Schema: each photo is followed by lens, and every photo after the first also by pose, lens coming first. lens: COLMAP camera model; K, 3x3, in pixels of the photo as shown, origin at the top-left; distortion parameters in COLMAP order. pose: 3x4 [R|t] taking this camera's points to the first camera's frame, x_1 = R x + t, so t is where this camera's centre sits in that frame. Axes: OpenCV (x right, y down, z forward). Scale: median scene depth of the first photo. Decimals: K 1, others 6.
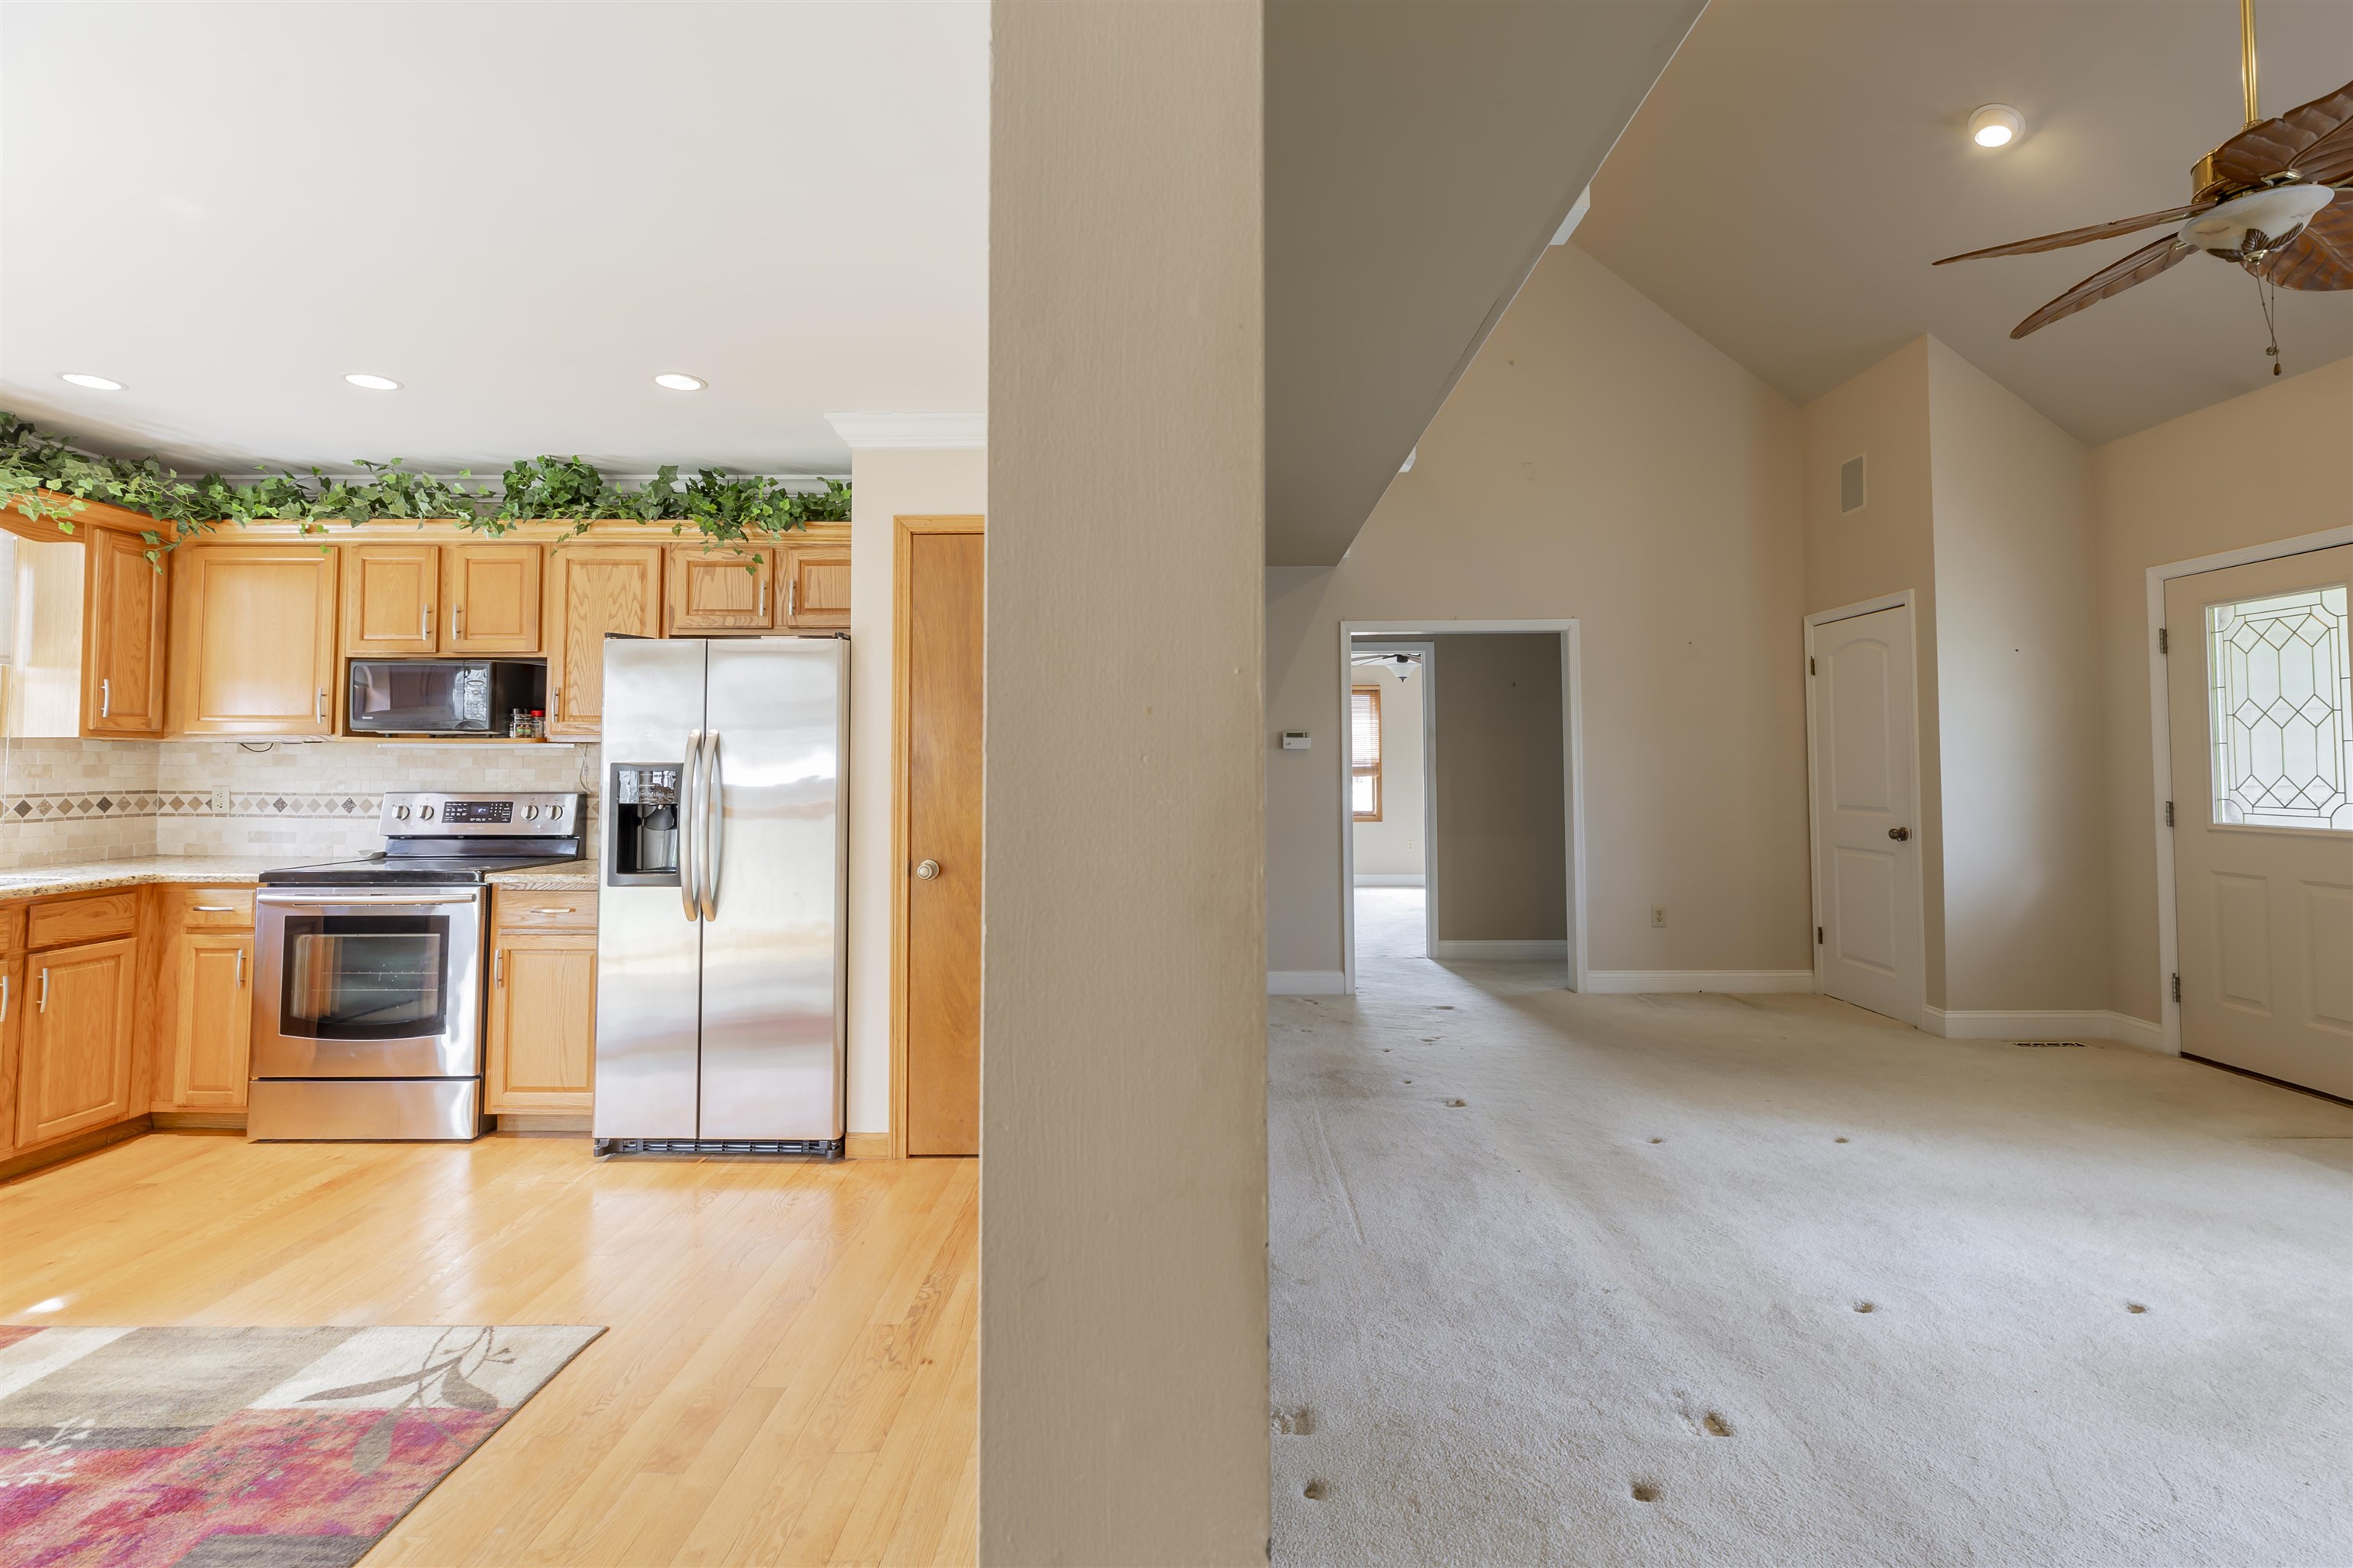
lens RADIAL K [[1084.4, 0, 1176.5], [0, 1084.4, 784.0], [0, 0, 1]] dist [0.010166, -0.000881]
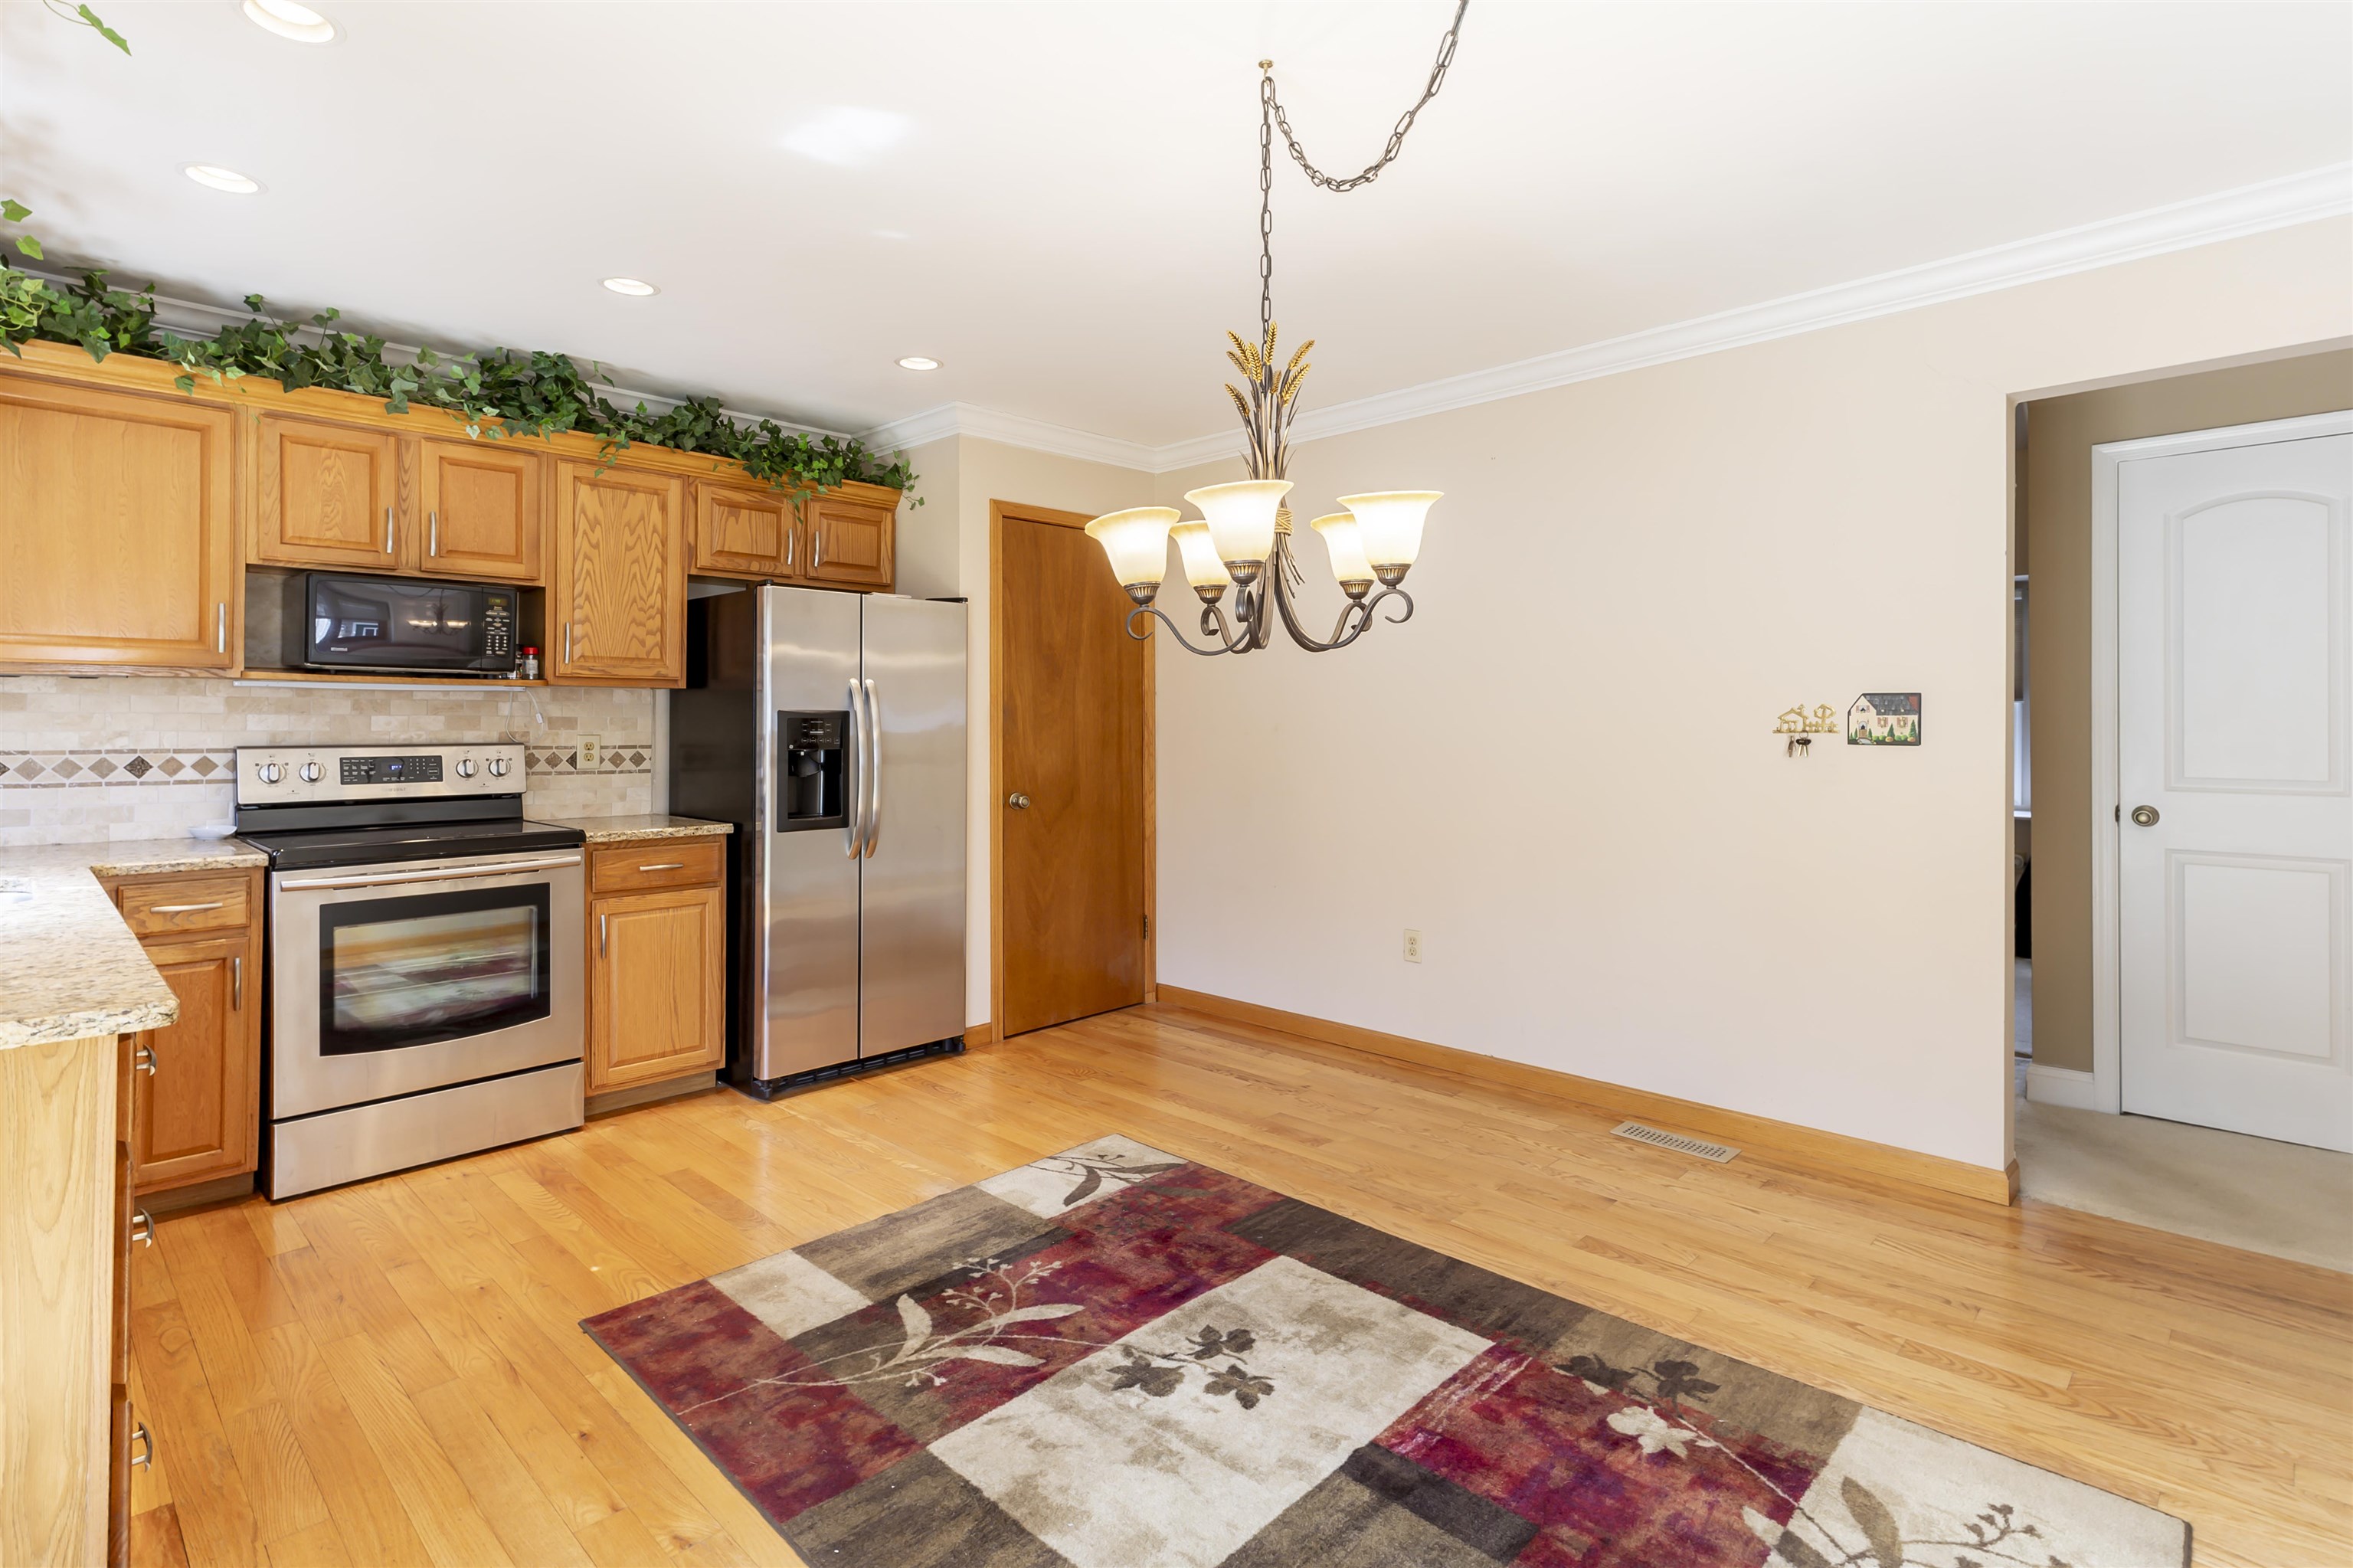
lens RADIAL K [[1146.8, 0, 1176.7], [0, 1146.8, 816.2], [0, 0, 1]] dist [0.000152, -0.000291]
pose [[0.685185, -0.060571, 0.725846, -1.047462], [0.009125, 0.997172, 0.074599, 0.002678], [-0.728311, -0.044491, 0.683800, -0.001488]]
